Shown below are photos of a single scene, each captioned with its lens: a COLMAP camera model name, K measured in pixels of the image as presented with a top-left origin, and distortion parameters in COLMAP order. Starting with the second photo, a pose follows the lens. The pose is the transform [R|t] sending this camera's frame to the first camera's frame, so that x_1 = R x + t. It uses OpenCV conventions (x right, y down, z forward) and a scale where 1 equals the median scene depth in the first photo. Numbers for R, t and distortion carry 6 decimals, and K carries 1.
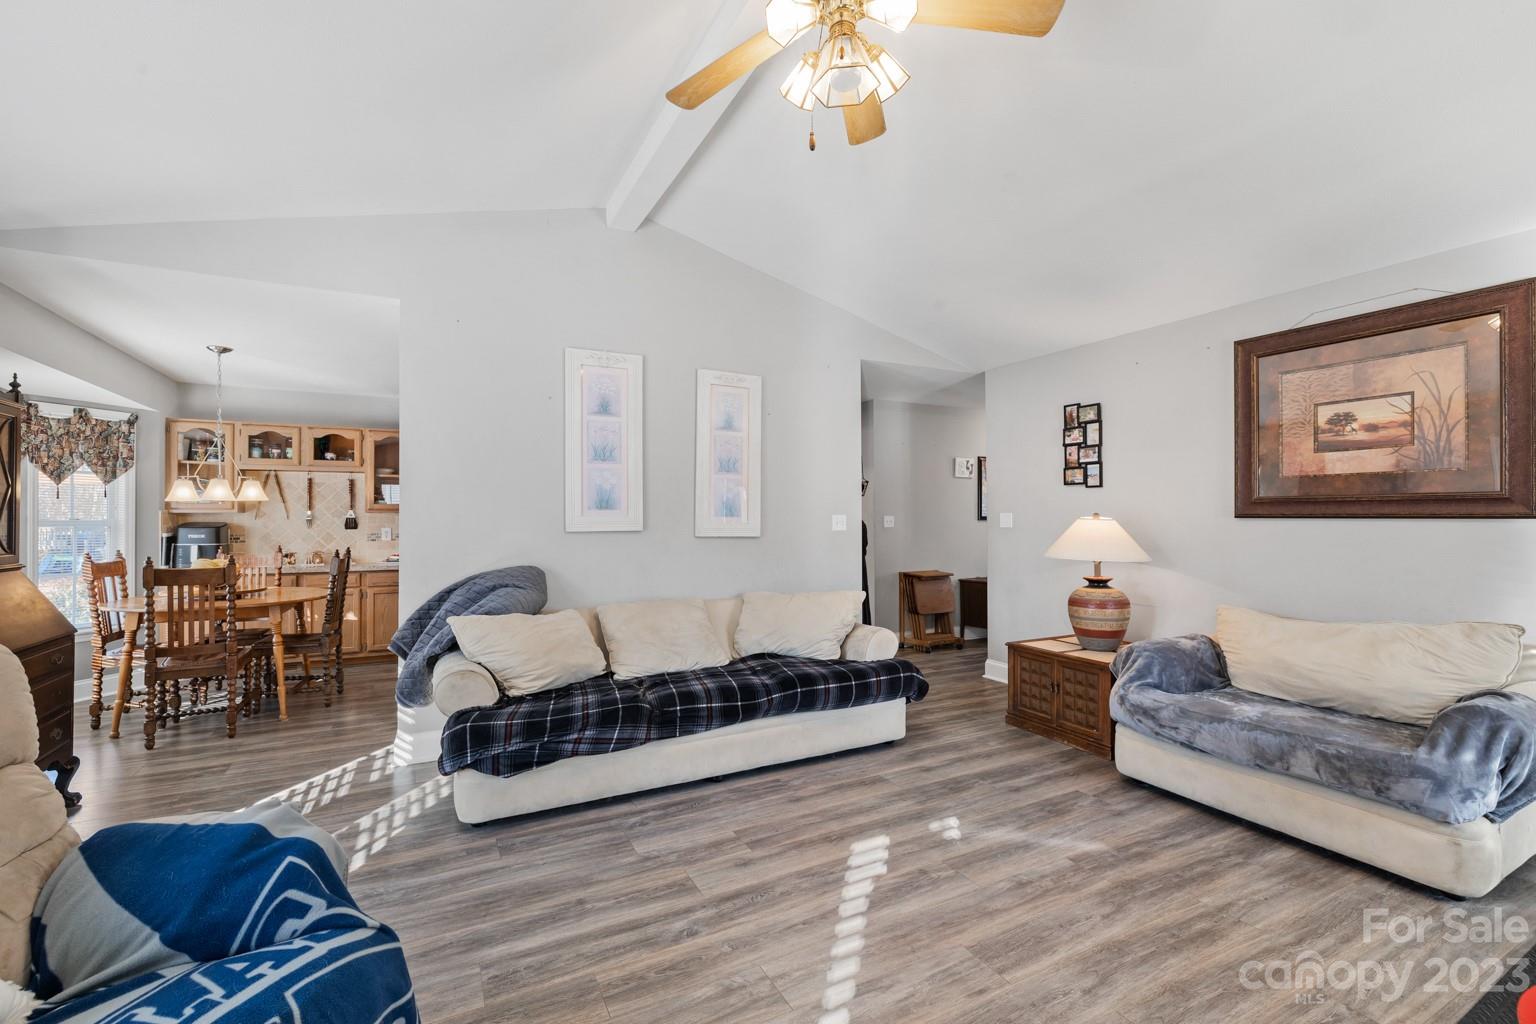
lens RADIAL K [[660.6, 0, 758.0], [0, 660.6, 520.7], [0, 0, 1]] dist [0.002121, -0.000435]
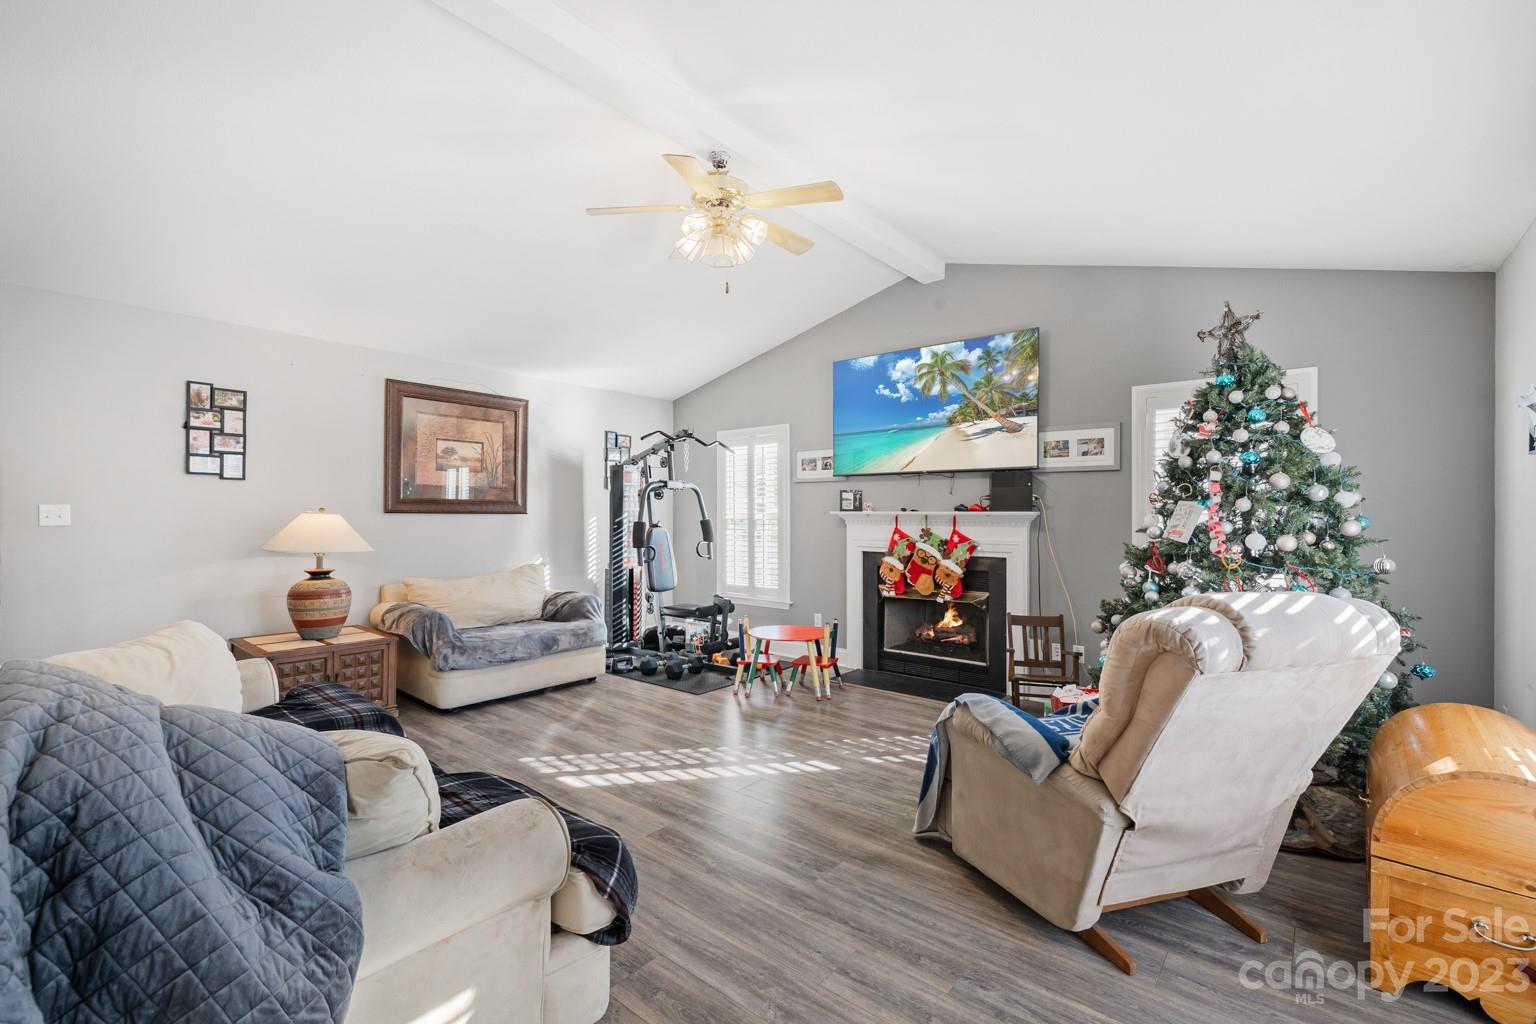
lens RADIAL K [[660.6, 0, 762.0], [0, 660.6, 505.9], [0, 0, 1]] dist [0.002121, -0.000435]
pose [[-0.388865, 0.012527, 0.921210, -0.888315], [0.001344, 0.999914, -0.013030, 0.000180], [-0.921294, -0.003829, -0.388848, 0.936245]]
